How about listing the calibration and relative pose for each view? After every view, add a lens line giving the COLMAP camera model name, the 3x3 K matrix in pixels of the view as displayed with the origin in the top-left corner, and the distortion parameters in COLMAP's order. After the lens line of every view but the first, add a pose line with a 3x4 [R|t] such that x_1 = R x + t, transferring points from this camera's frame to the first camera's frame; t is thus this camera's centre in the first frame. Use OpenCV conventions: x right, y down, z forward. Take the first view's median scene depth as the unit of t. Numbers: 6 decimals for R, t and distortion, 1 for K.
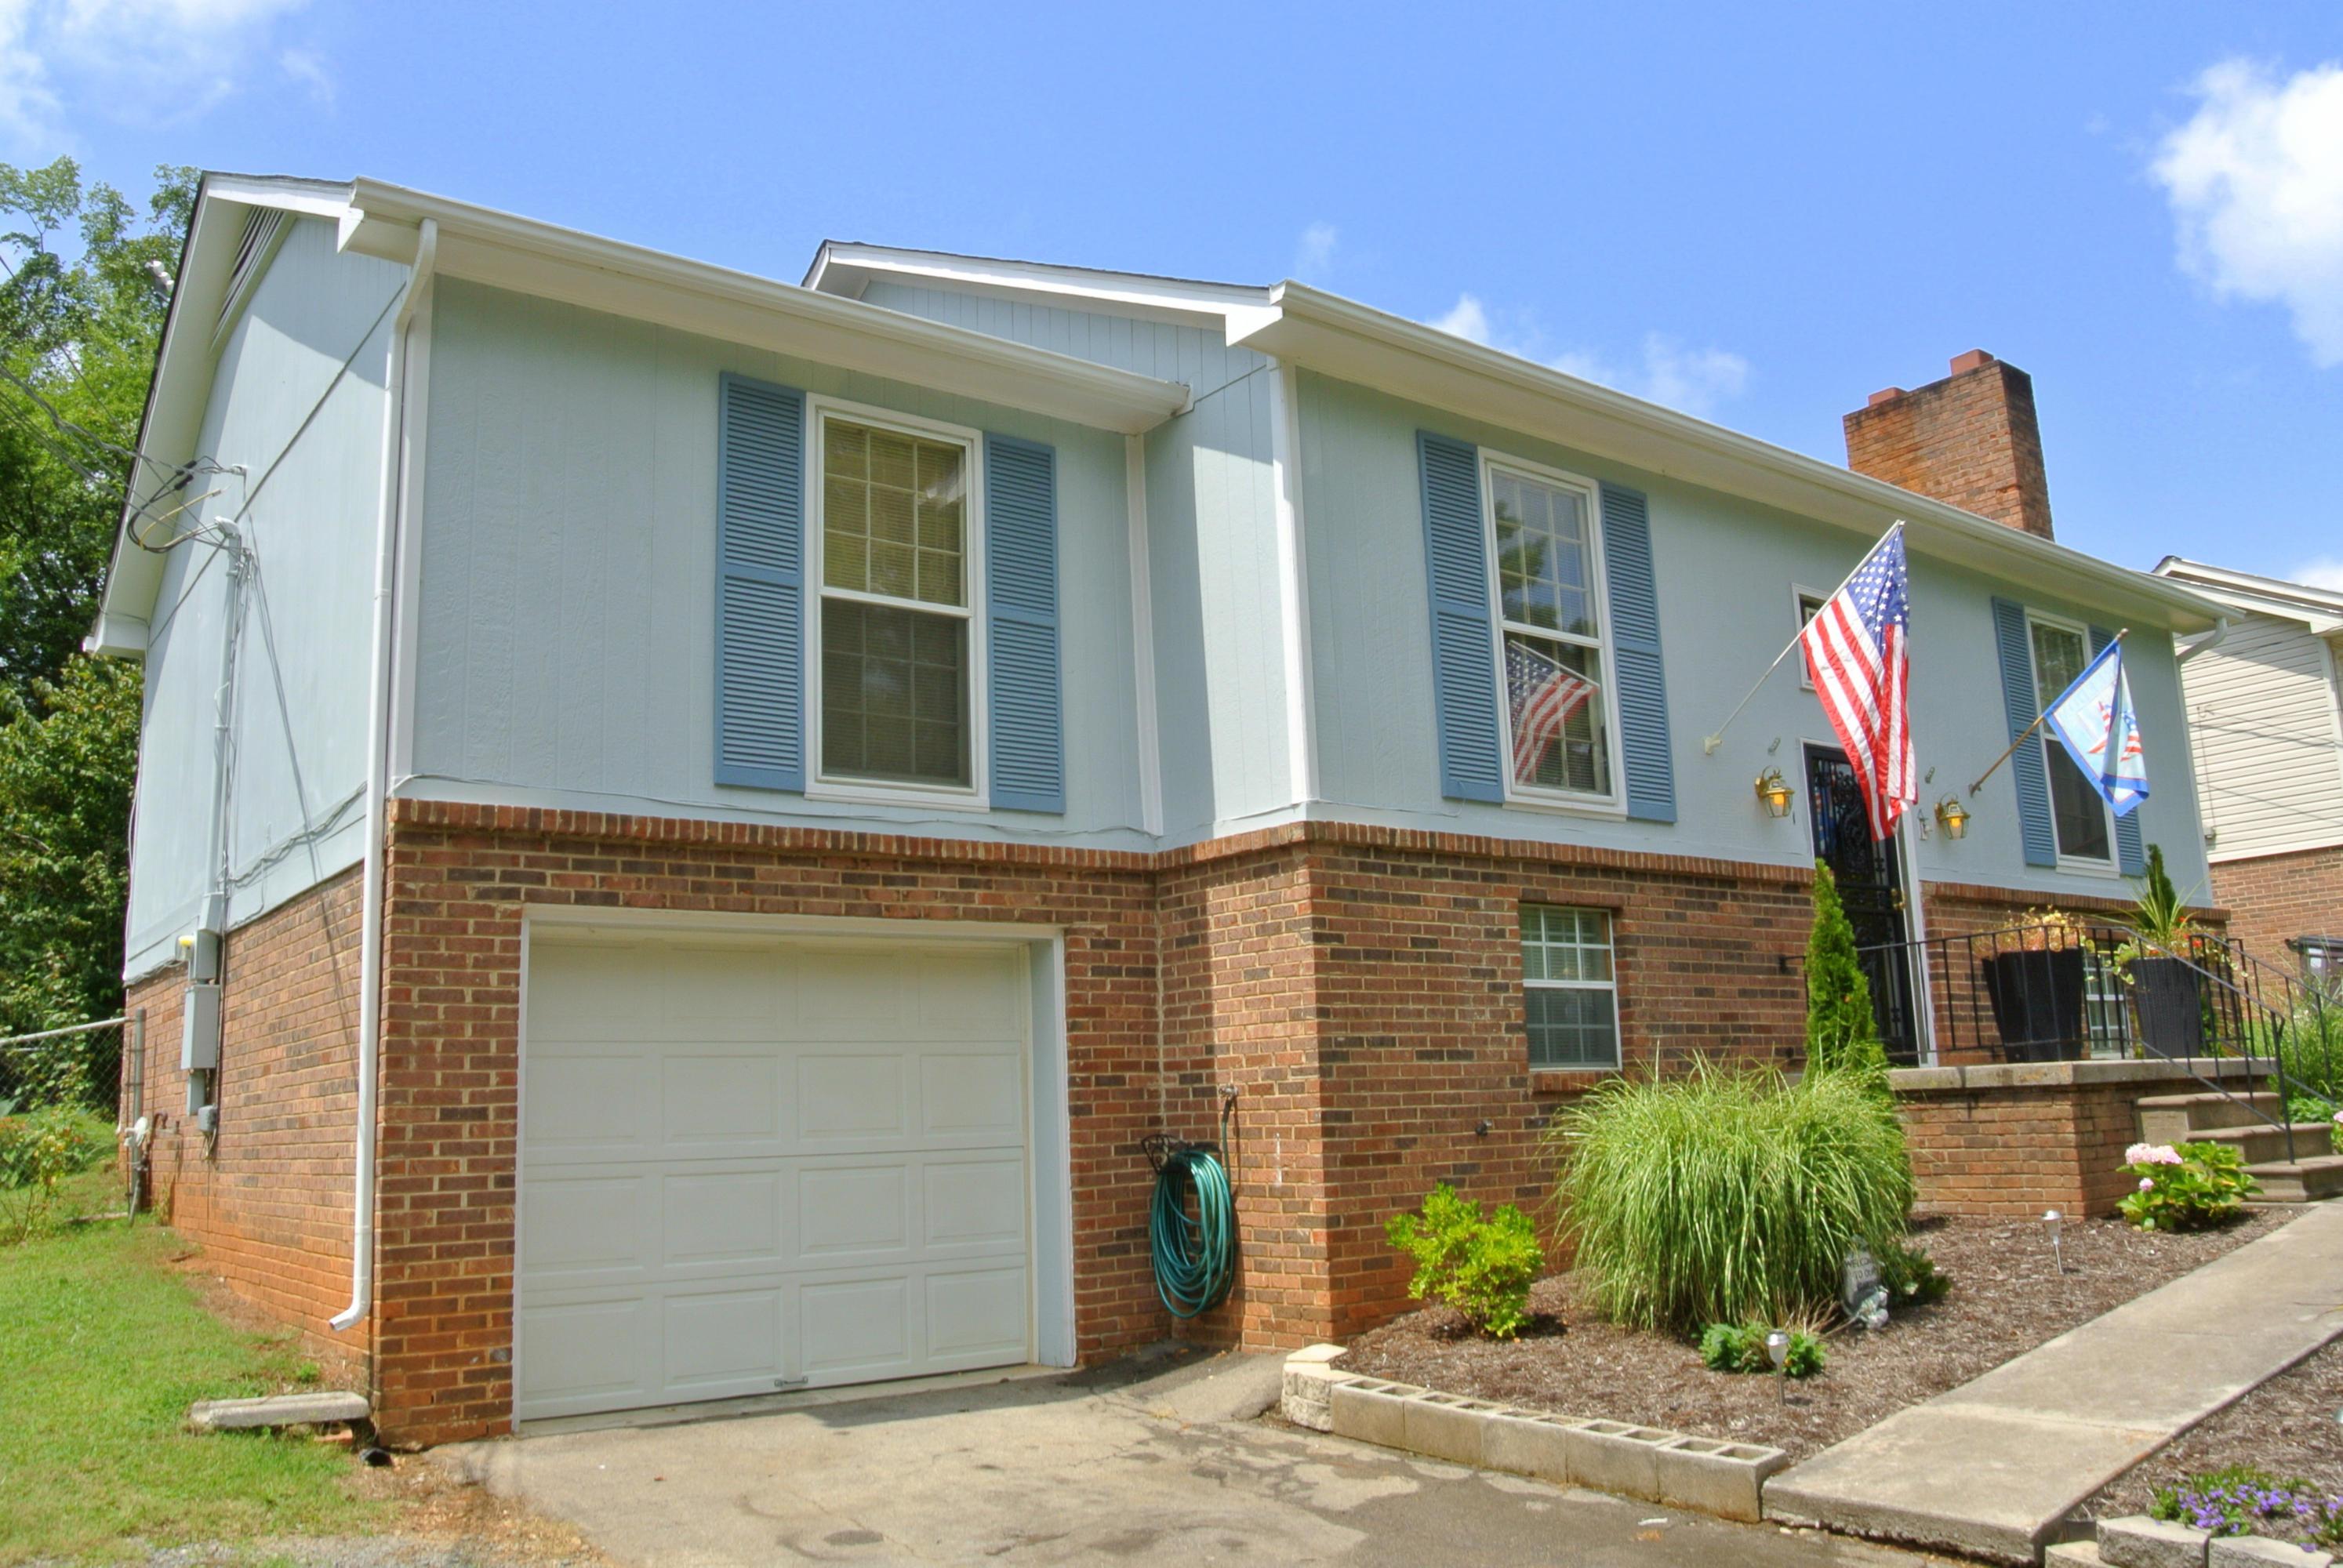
lens RADIAL K [[1807.1, 0, 1171.1], [0, 1807.1, 770.1], [0, 0, 1]] dist [-0.081017, 0.024111]
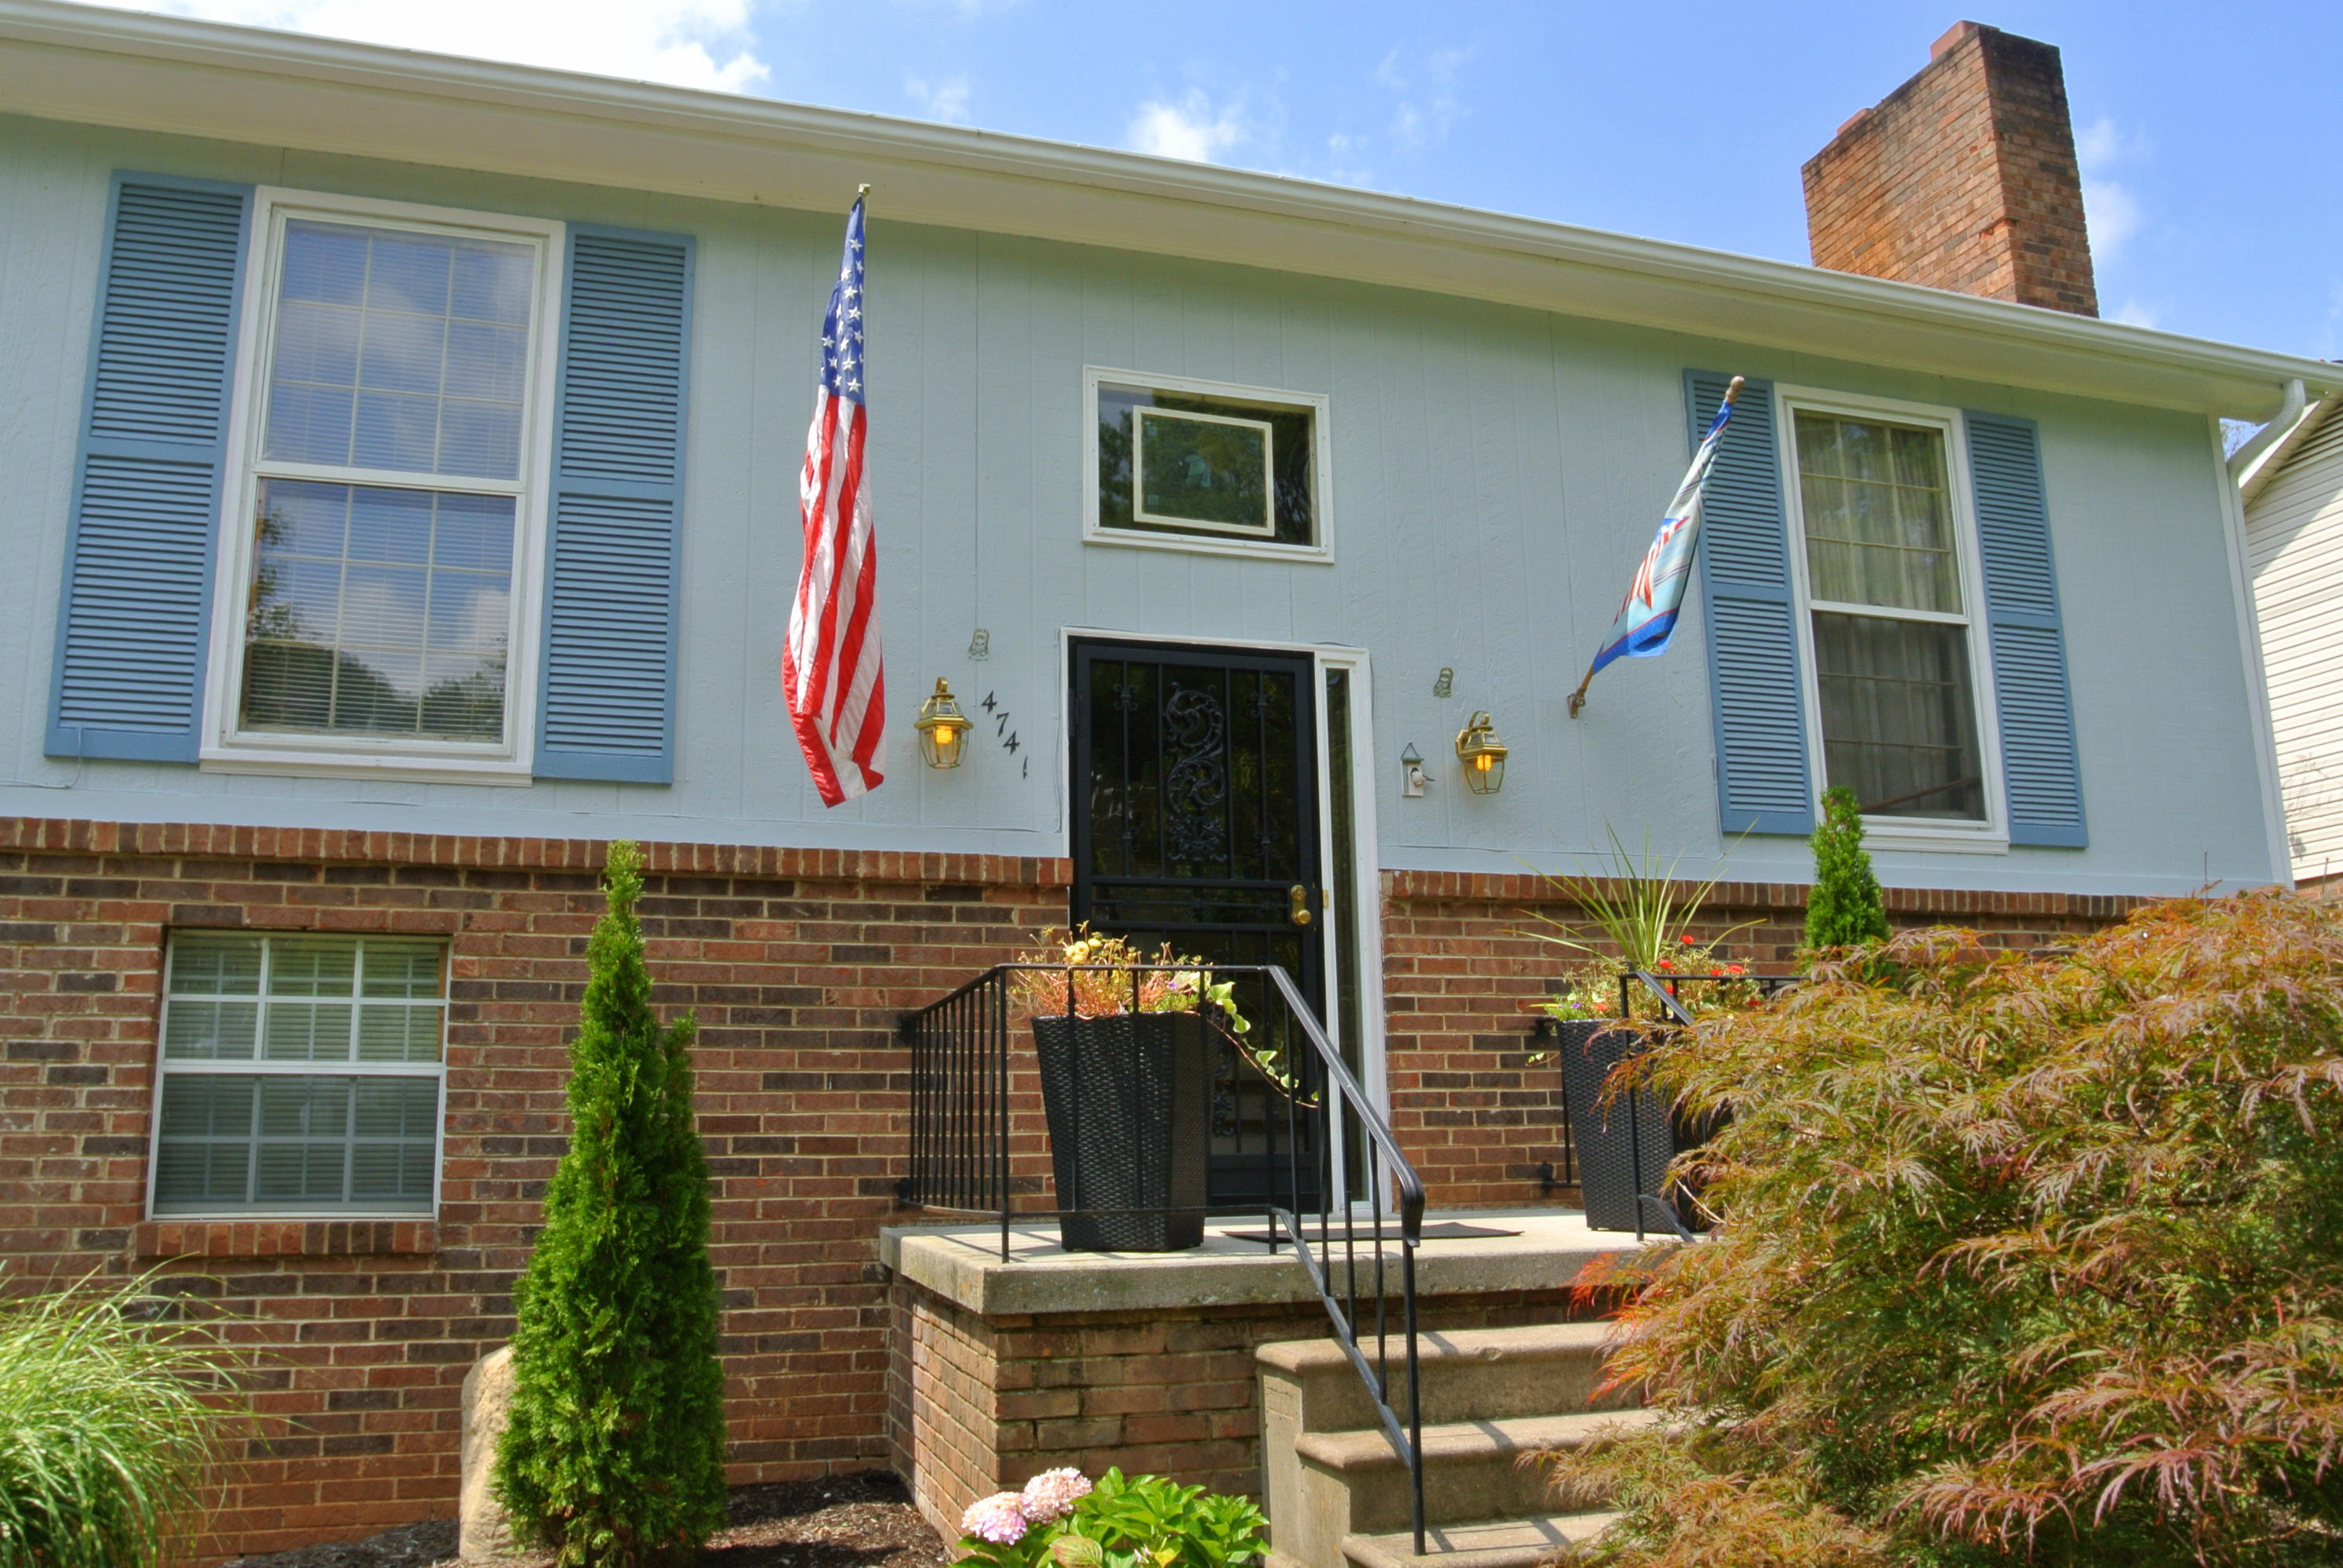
lens RADIAL K [[1807.1, 0, 1160.6], [0, 1807.1, 778.3], [0, 0, 1]] dist [-0.081017, 0.024111]
pose [[0.943346, -0.044388, -0.328827, 0.706540], [0.045538, 0.998954, -0.004207, 0.042340], [0.328670, -0.011005, 0.944381, 0.576080]]
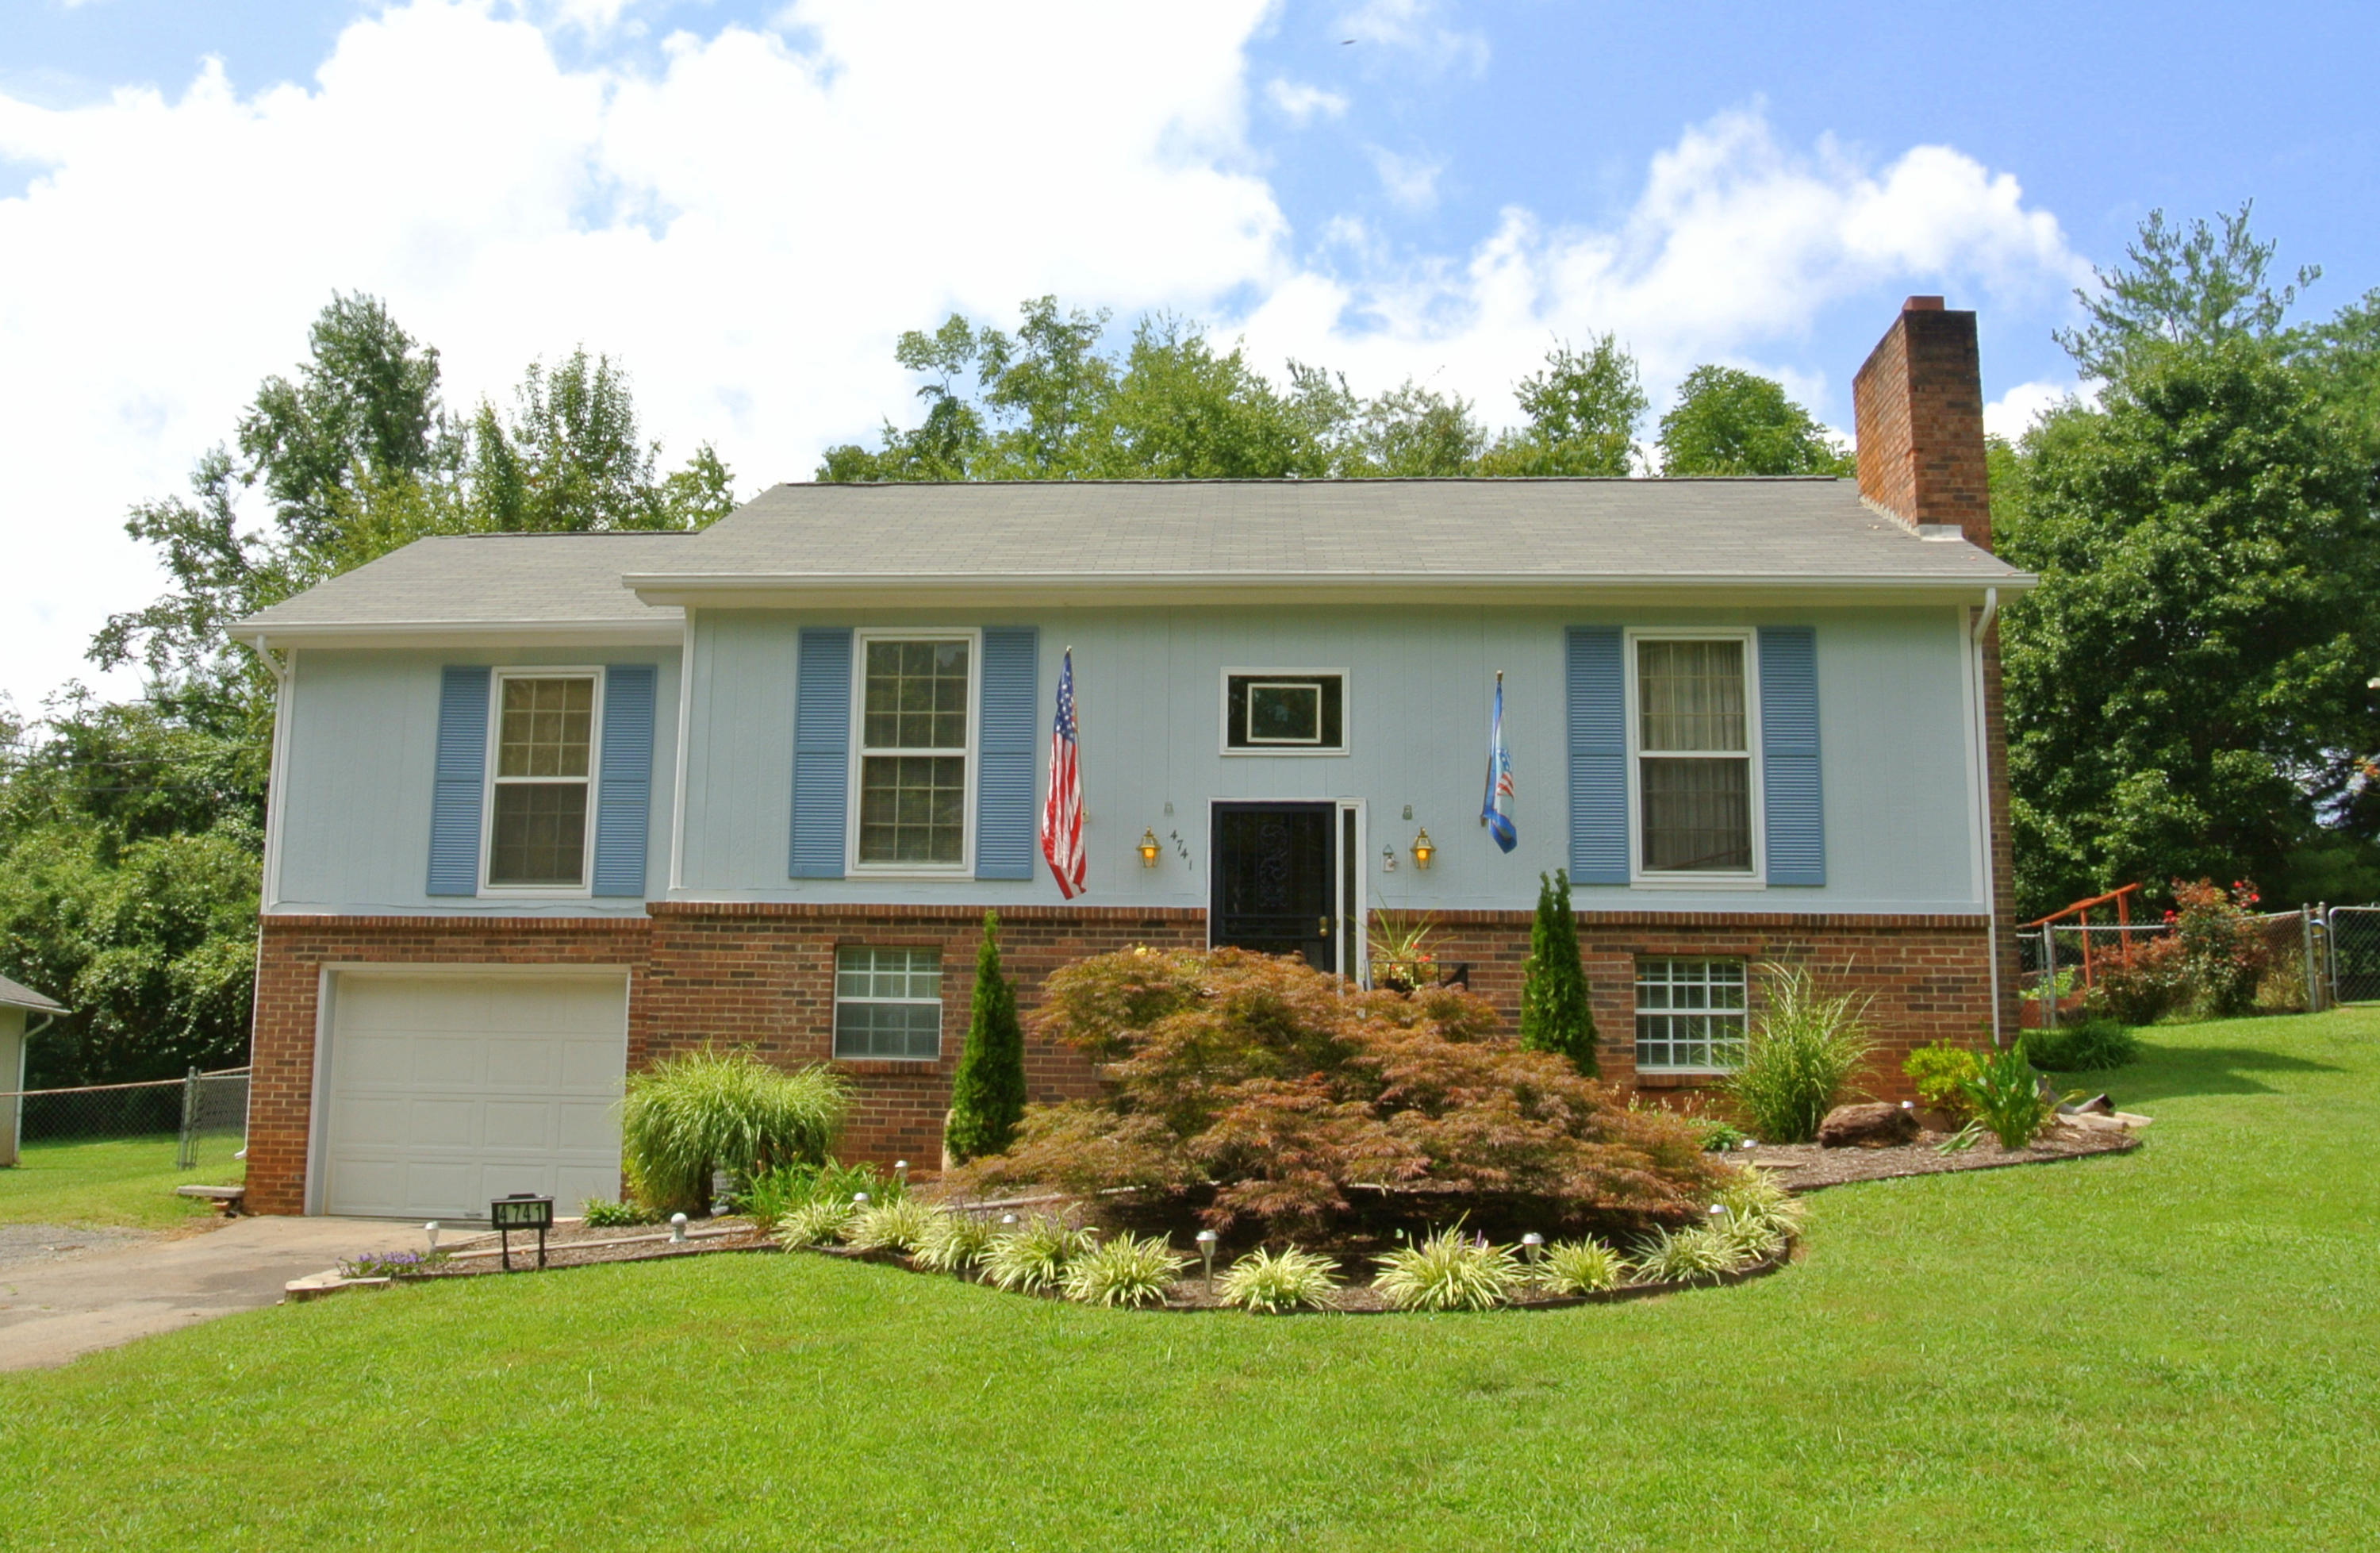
lens RADIAL K [[2112.0, 0, 1164.5], [0, 2112.0, 788.5], [0, 0, 1]] dist [-0.079043, 0.001204]
pose [[0.755341, -0.064460, -0.652154, 1.573347], [0.084429, 0.996429, -0.000700, -0.032171], [0.649871, -0.054532, 0.758086, -0.136166]]
